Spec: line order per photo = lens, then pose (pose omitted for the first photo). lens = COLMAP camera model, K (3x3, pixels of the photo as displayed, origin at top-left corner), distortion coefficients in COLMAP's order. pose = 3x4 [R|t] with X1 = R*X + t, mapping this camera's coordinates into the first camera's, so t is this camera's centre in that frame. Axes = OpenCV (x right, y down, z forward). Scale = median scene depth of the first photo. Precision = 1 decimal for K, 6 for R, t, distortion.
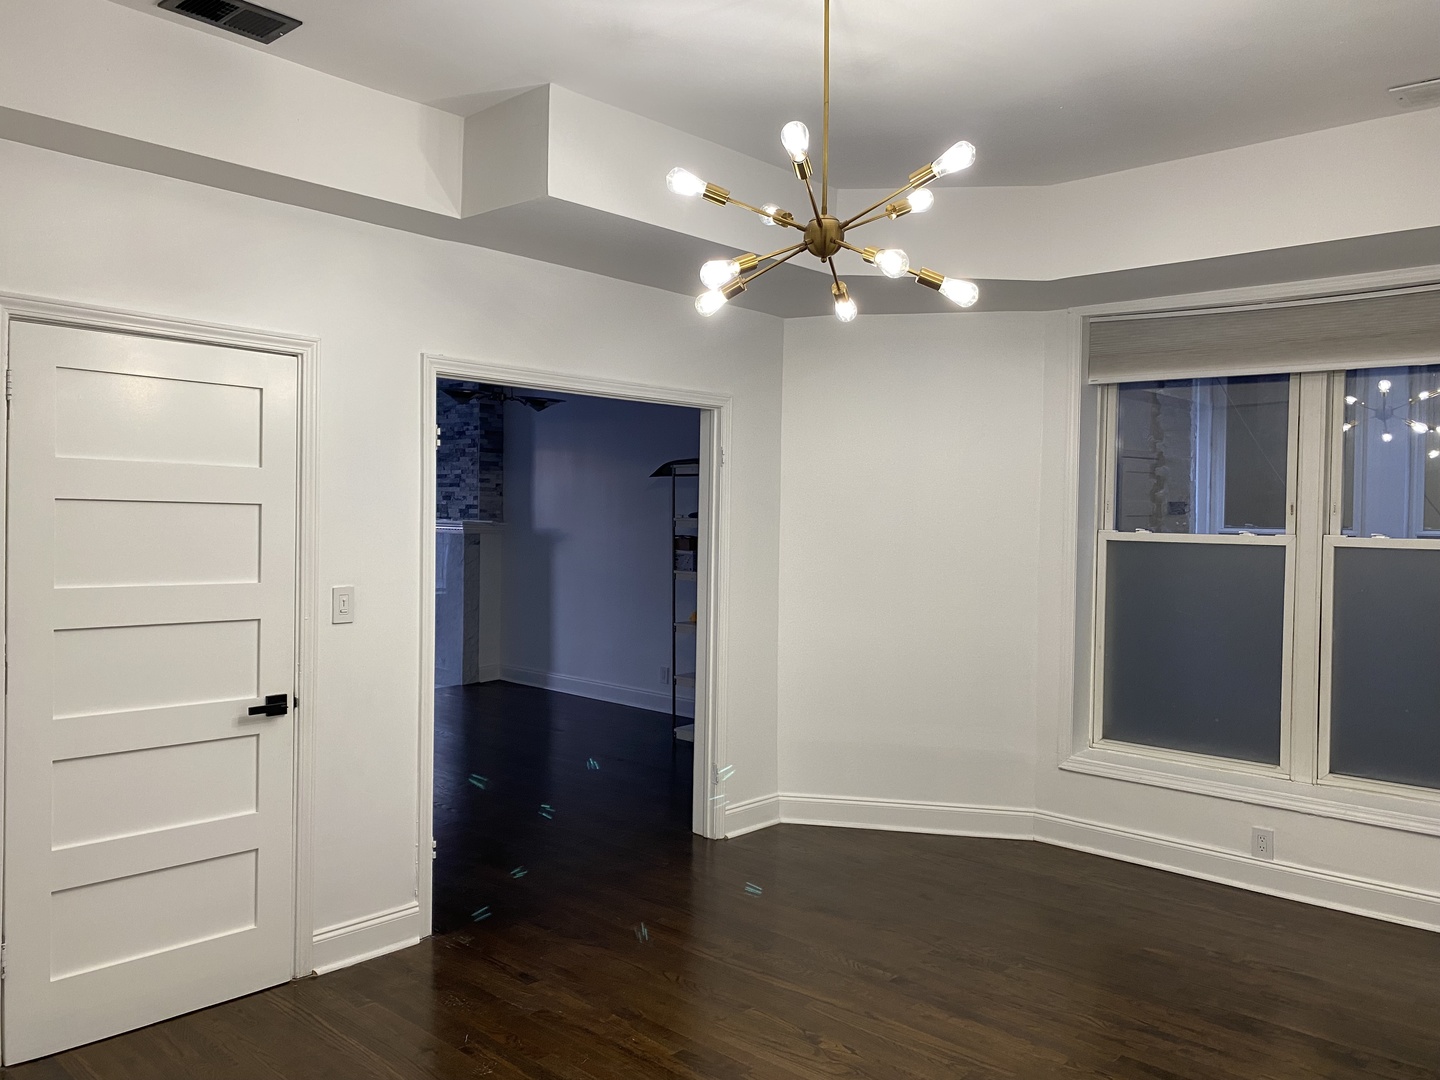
lens RADIAL K [[1086.5, 0, 721.5], [0, 1086.5, 536.8], [0, 0, 1]] dist [0.049273, 0.001559]
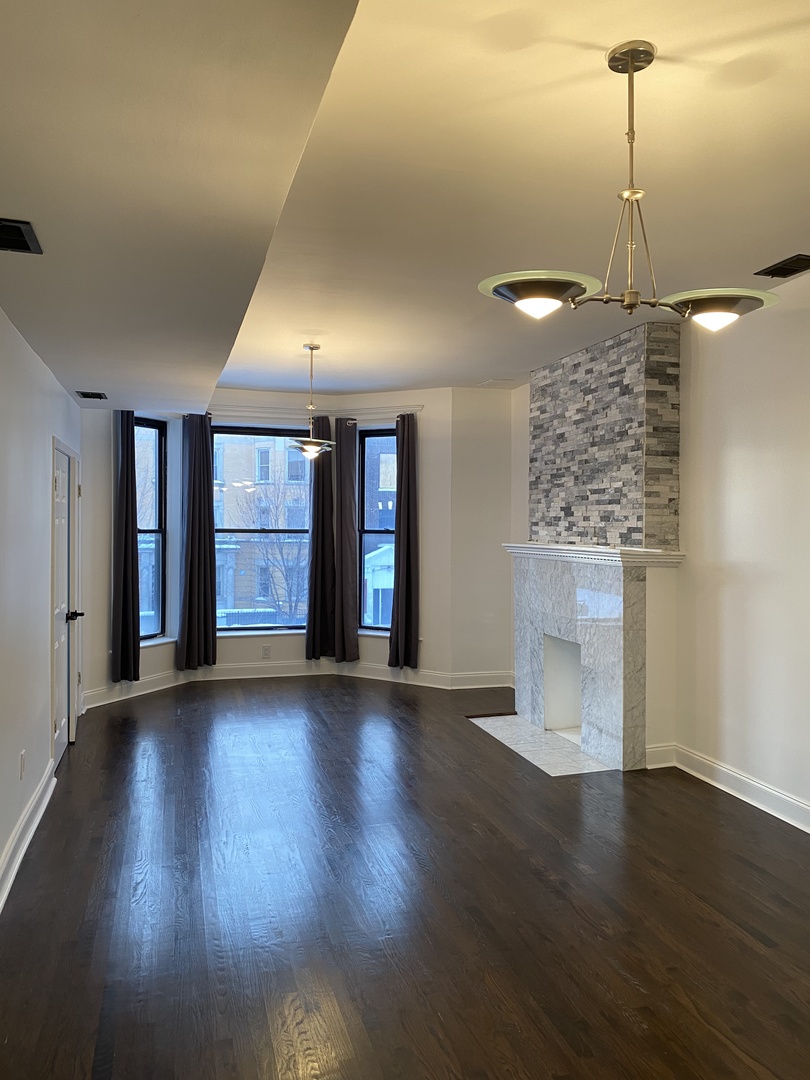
lens RADIAL K [[814.9, 0, 406.6], [0, 814.9, 539.9], [0, 0, 1]] dist [0.049273, 0.001559]
pose [[0.852154, -0.003002, -0.523282, -0.069070], [-0.000714, 0.999976, -0.006899, -0.016900], [0.523290, 0.006252, 0.852132, 0.439185]]
